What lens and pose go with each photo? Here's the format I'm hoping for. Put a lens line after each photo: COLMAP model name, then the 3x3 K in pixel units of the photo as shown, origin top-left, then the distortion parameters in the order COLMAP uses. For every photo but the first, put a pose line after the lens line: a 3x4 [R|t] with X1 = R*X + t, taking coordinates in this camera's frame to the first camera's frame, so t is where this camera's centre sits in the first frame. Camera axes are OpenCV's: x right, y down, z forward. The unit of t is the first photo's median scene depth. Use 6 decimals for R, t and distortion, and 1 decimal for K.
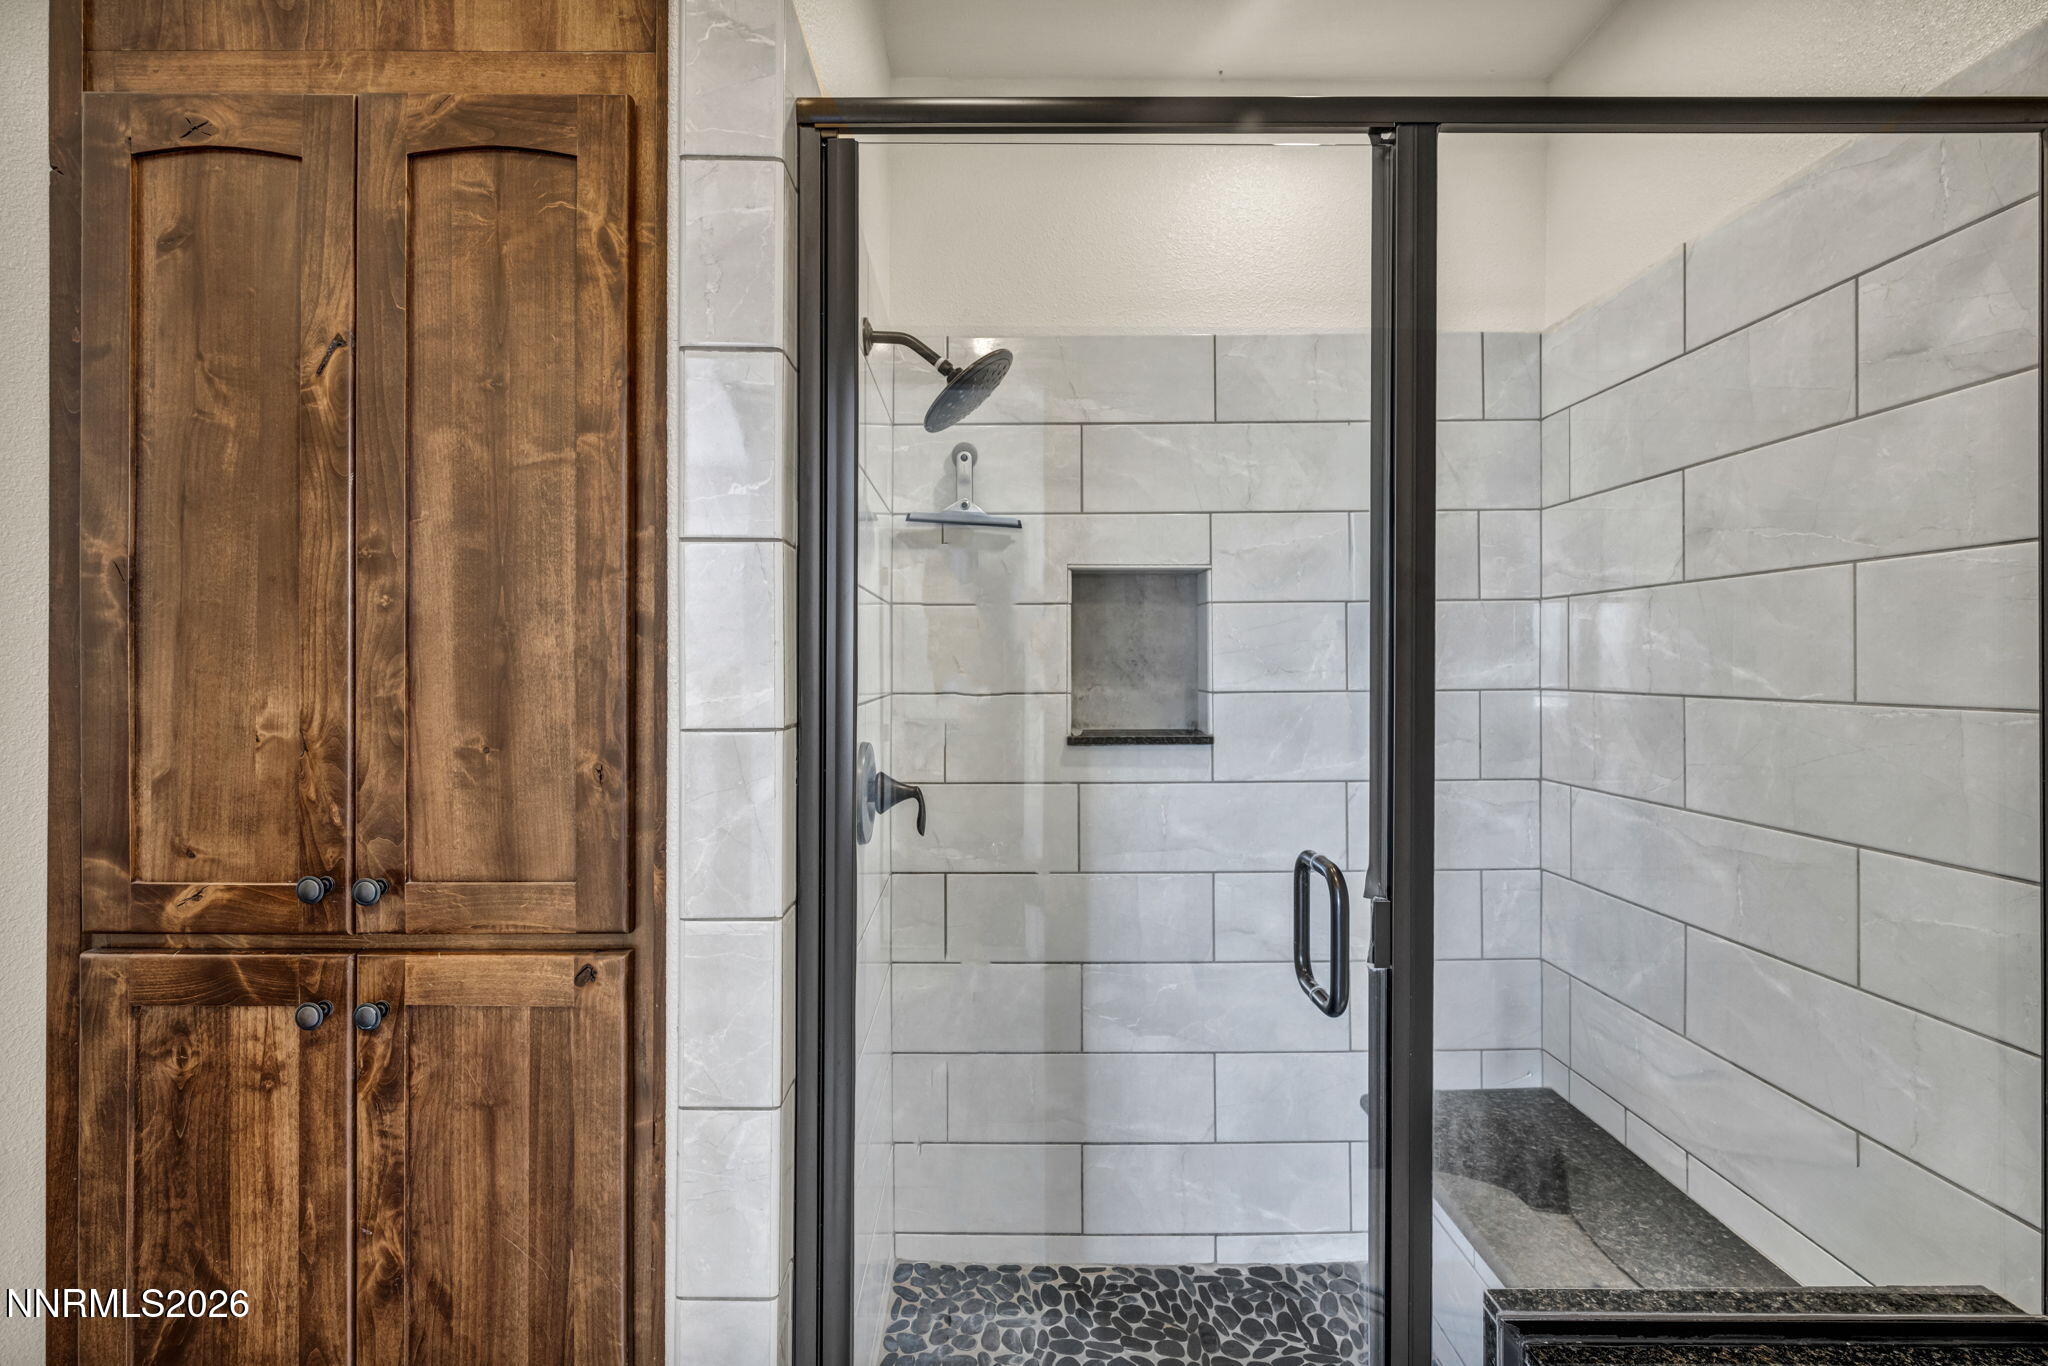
lens RADIAL K [[829.4, 0, 993.0], [0, 829.4, 670.1], [0, 0, 1]] dist [-0.001072, 0.000311]
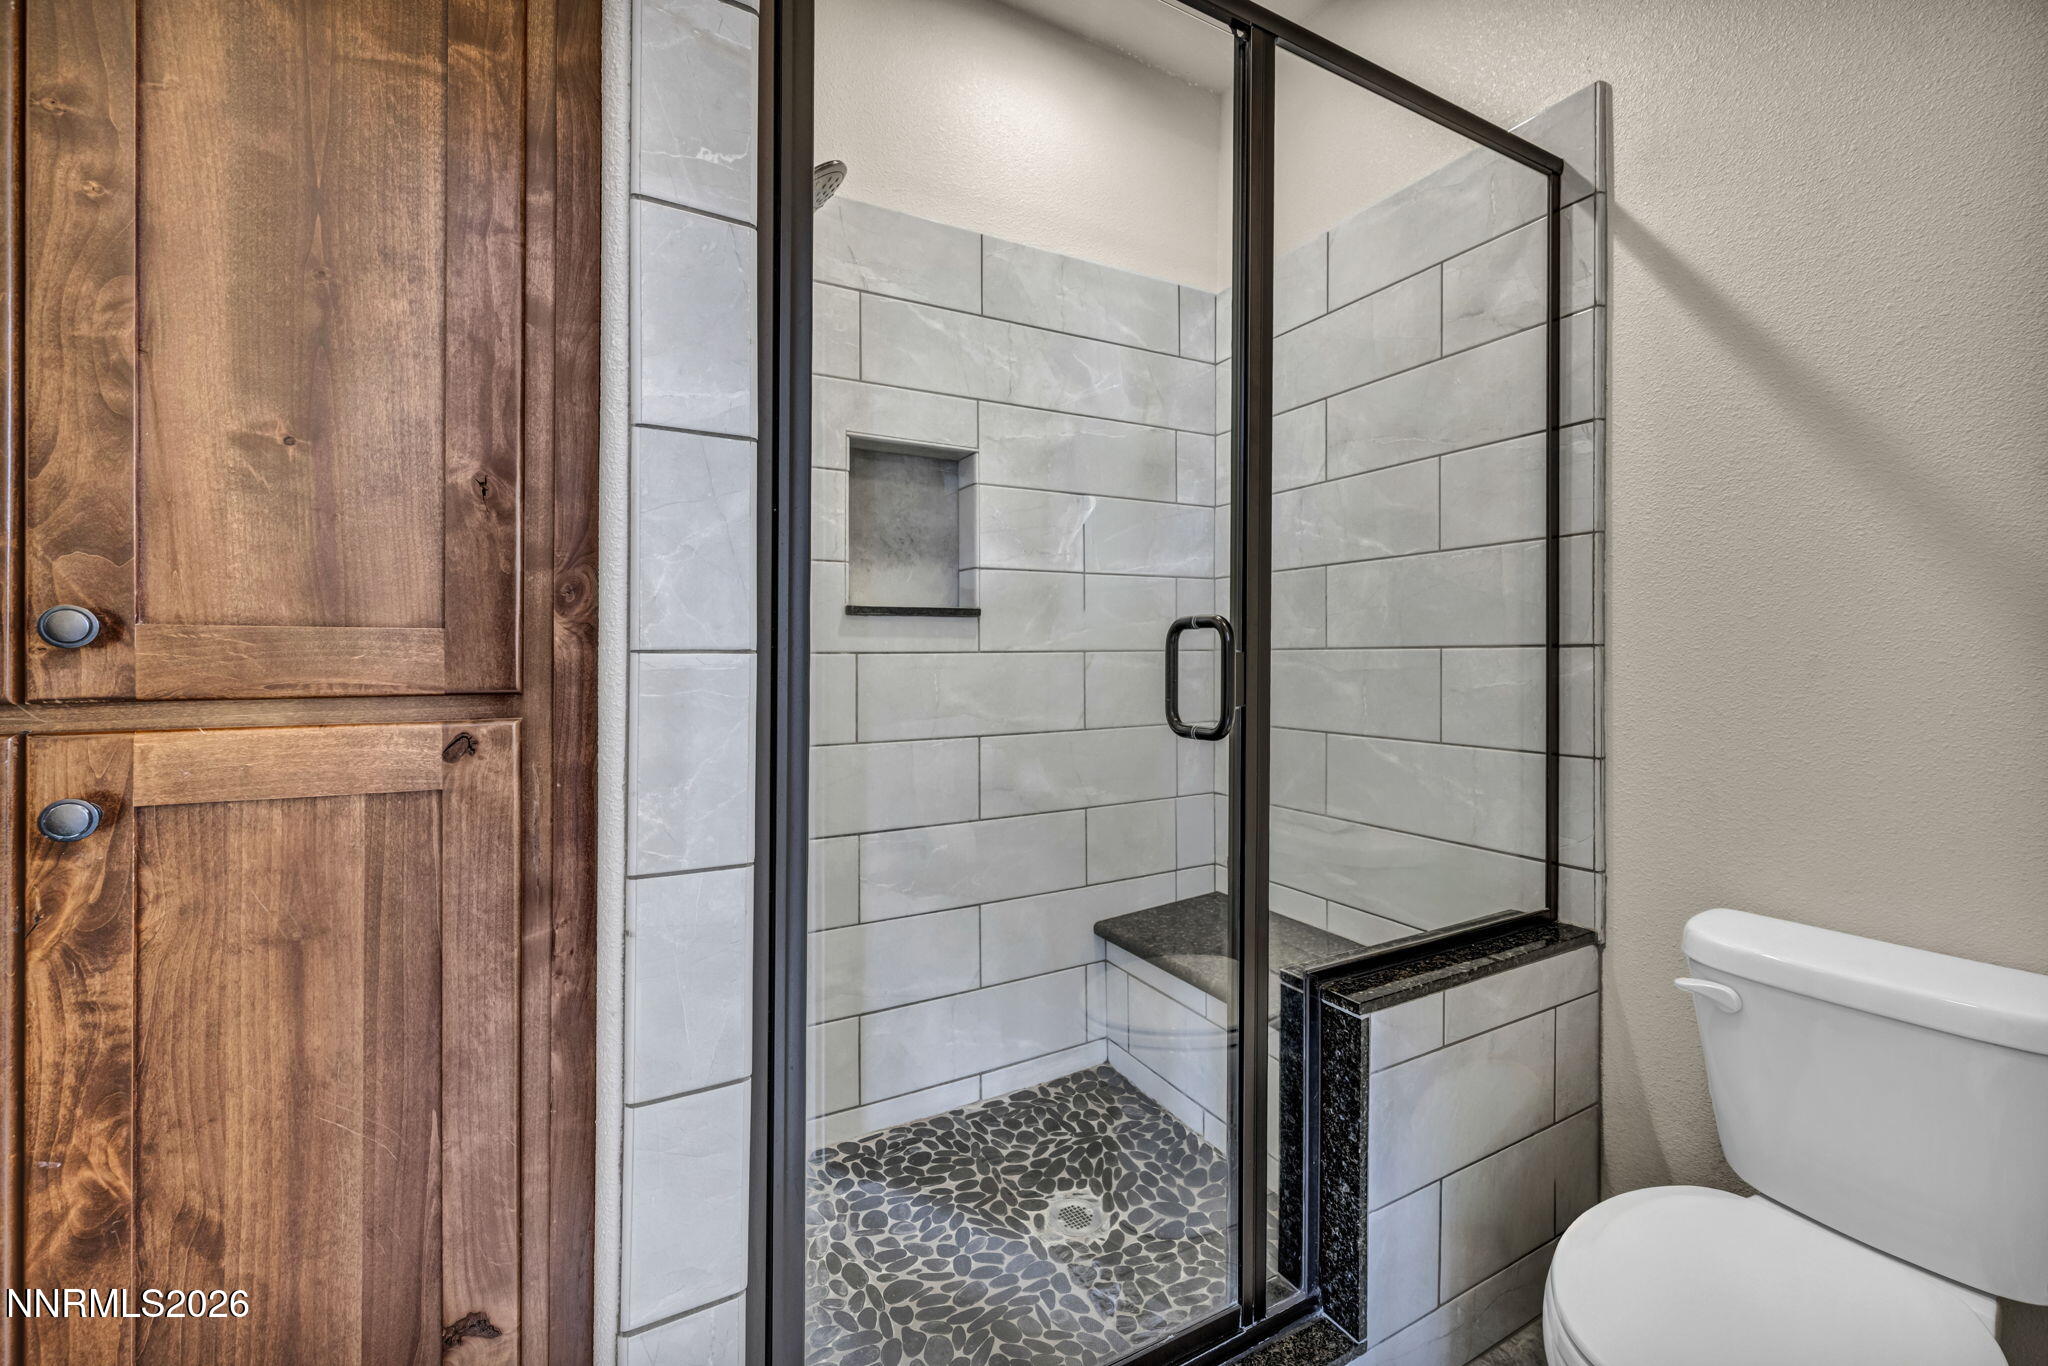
lens RADIAL K [[829.4, 0, 1013.3], [0, 829.4, 663.4], [0, 0, 1]] dist [-0.001072, 0.000311]
pose [[0.877382, 0.000055, 0.479792, -0.405296], [-0.001373, 0.999996, 0.002396, 0.284163], [-0.479791, -0.002761, 0.877379, 0.076224]]
